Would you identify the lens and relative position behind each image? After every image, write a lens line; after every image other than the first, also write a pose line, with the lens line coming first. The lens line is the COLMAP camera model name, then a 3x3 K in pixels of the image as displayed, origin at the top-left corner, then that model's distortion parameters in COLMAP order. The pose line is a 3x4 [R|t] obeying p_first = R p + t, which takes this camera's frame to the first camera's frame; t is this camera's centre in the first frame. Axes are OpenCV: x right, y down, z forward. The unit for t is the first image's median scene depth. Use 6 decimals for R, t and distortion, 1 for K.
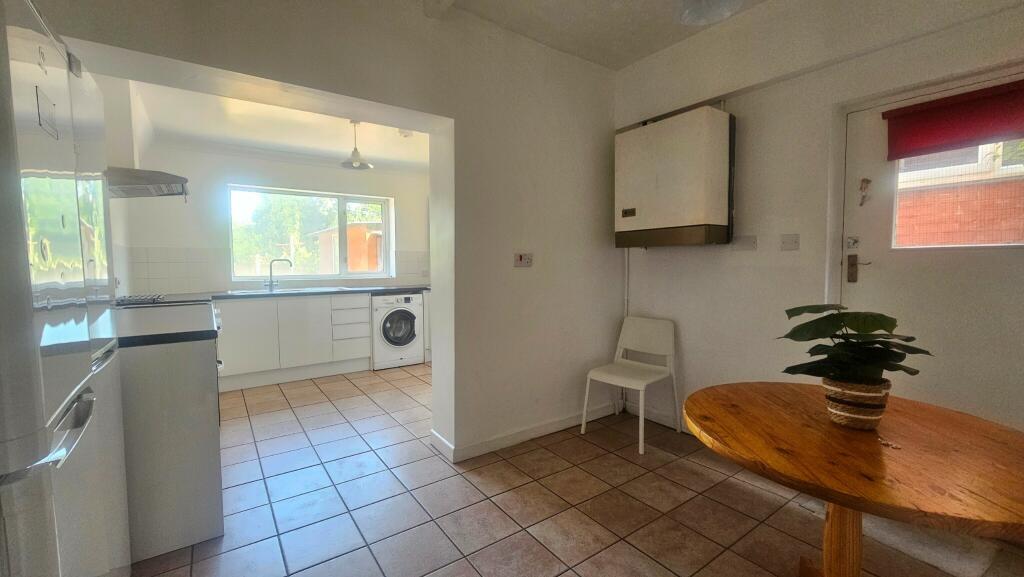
lens RADIAL K [[424.3, 0, 512.0], [0, 424.3, 288.5], [0, 0, 1]] dist [0.004990, 0.000149]
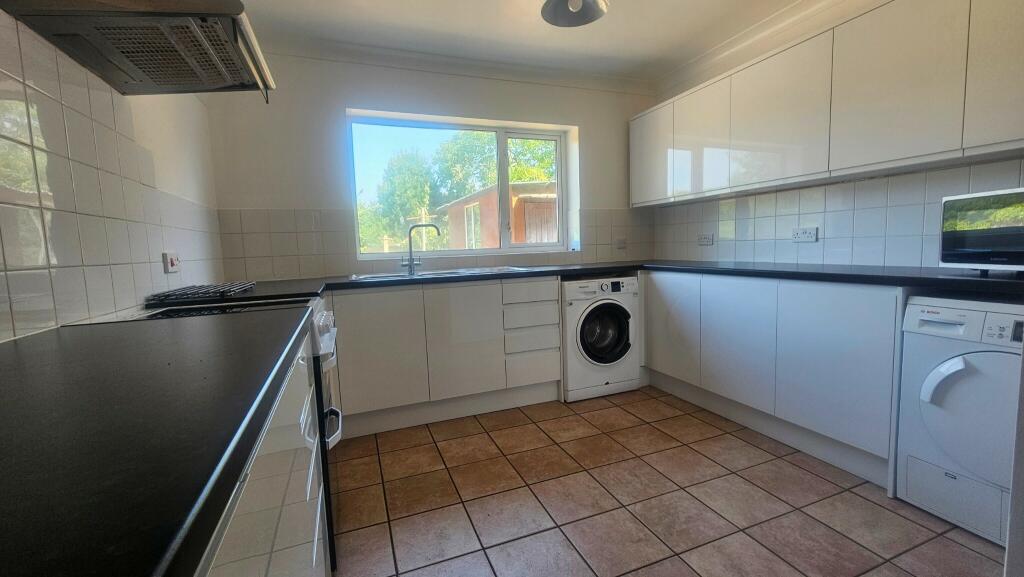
lens RADIAL K [[424.3, 0, 512.0], [0, 424.3, 288.5], [0, 0, 1]] dist [0.004990, 0.000149]
pose [[0.969079, -0.003413, -0.246727, -0.244716], [0.014913, 0.998886, 0.044759, 0.000686], [0.246299, -0.047055, 0.968051, 0.390011]]
